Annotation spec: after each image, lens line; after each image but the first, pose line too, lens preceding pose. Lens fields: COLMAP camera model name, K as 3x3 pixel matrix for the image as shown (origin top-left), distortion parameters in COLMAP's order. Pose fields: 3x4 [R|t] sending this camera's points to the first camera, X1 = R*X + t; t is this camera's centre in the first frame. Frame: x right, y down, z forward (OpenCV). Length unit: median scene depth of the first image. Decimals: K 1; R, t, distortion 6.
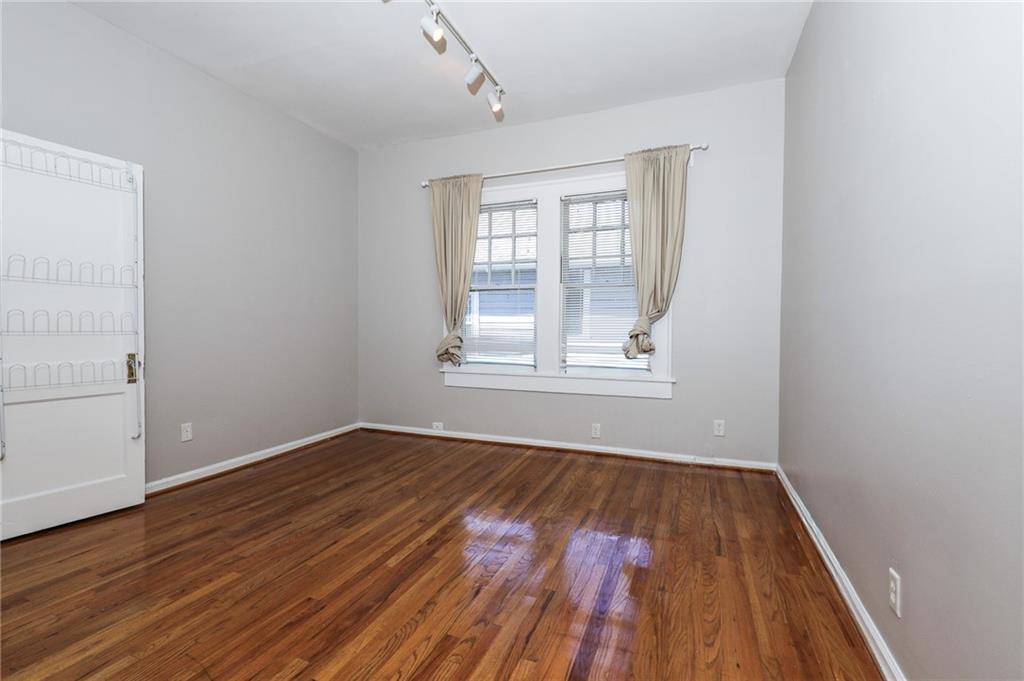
lens RADIAL K [[467.8, 0, 506.1], [0, 467.8, 340.3], [0, 0, 1]] dist [0.000557, -0.000255]
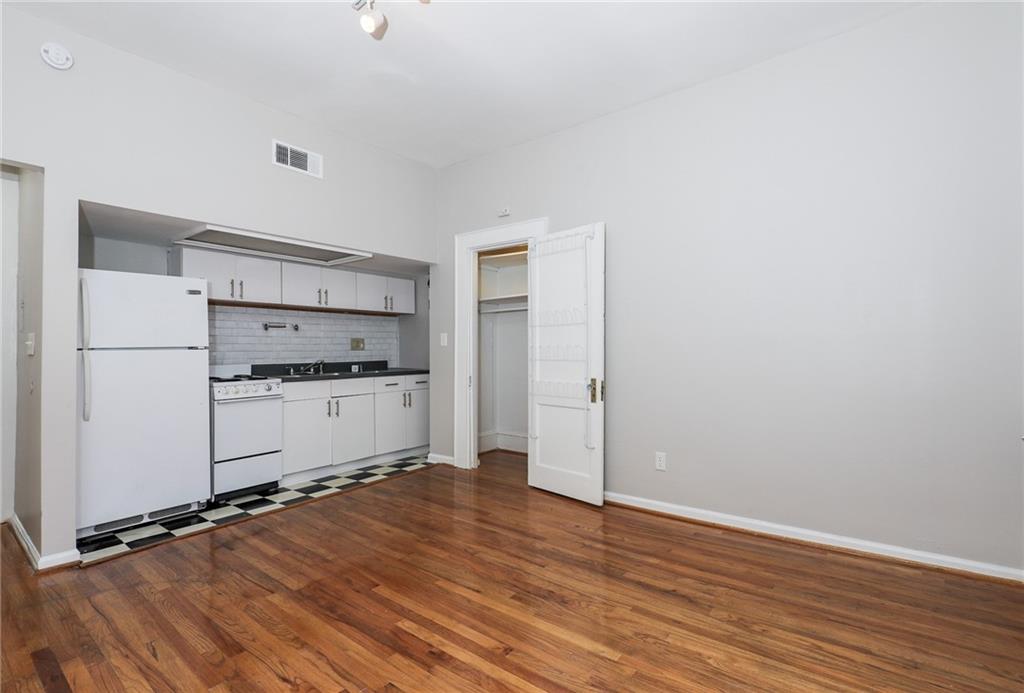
lens RADIAL K [[480.3, 0, 512.0], [0, 480.3, 346.5], [0, 0, 1]] dist [0.002429, 0.000063]
pose [[-0.285502, -0.011758, -0.958306, 0.391450], [-0.019095, 0.999796, -0.006579, -0.035895], [0.958188, 0.016421, -0.285669, 0.970323]]
